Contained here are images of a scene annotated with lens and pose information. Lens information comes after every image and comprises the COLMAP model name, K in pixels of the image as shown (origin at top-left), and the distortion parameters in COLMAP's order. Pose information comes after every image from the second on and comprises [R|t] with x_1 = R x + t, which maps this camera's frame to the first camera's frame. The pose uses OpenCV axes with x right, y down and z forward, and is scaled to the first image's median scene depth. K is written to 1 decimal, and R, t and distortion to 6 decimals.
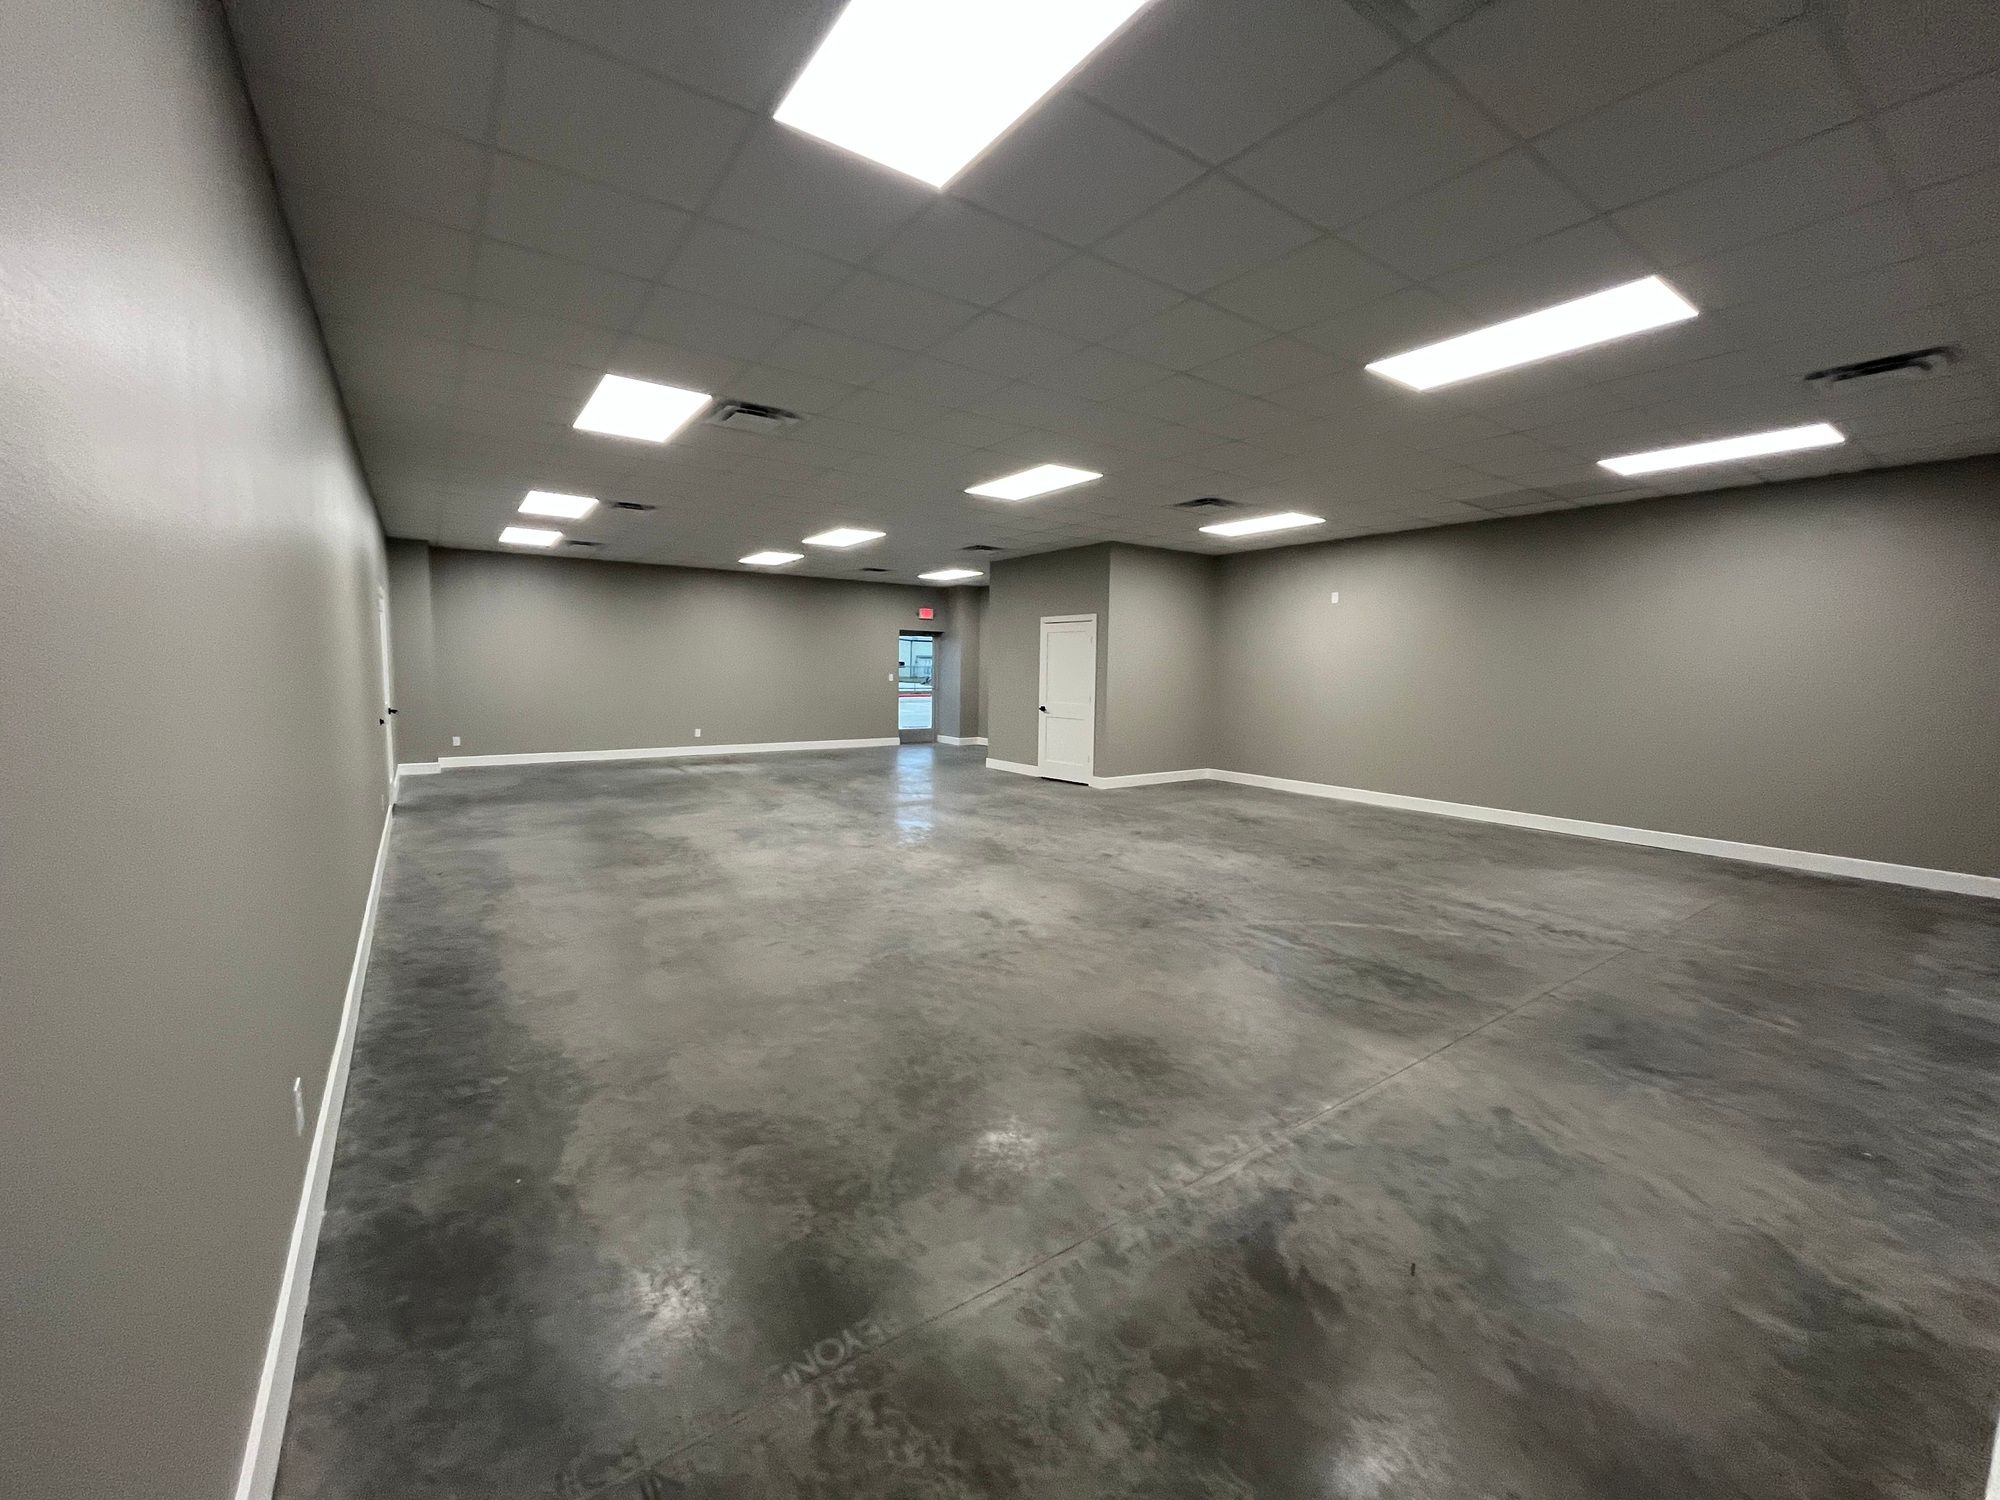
lens RADIAL K [[801.1, 0, 993.1], [0, 801.1, 746.4], [0, 0, 1]] dist [-0.003285, -0.000215]
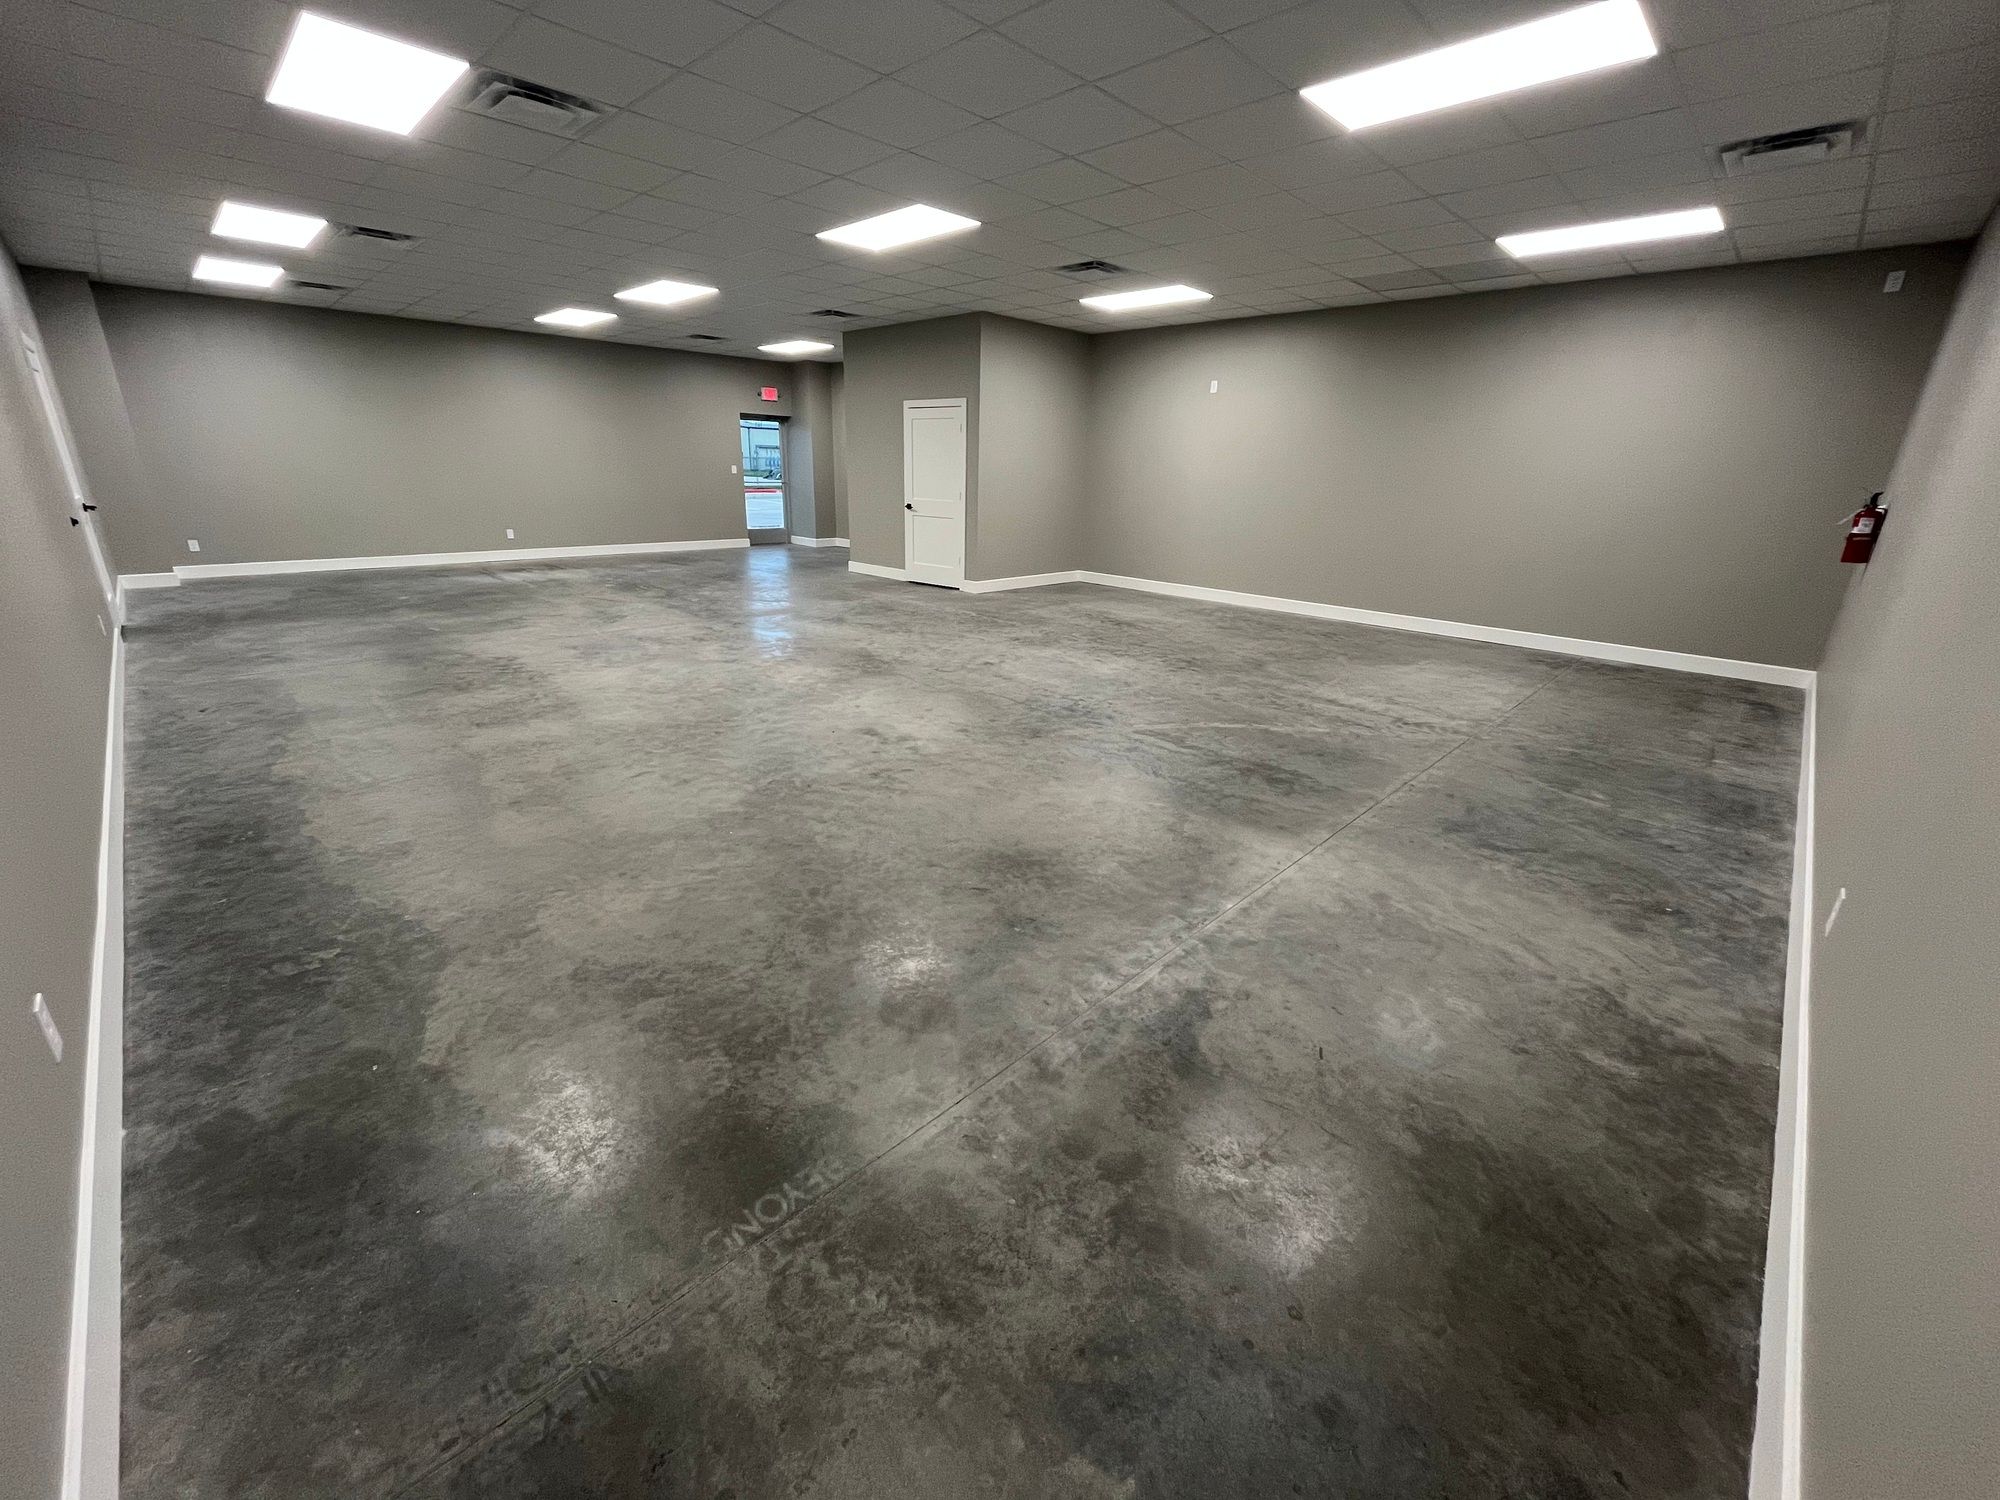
lens RADIAL K [[801.1, 0, 993.4], [0, 801.1, 743.5], [0, 0, 1]] dist [-0.003285, -0.000215]
pose [[0.984337, -0.046728, 0.169989, -0.047714], [0.004848, 0.971044, 0.238852, -0.003957], [-0.176228, -0.234286, 0.956061, 0.101863]]
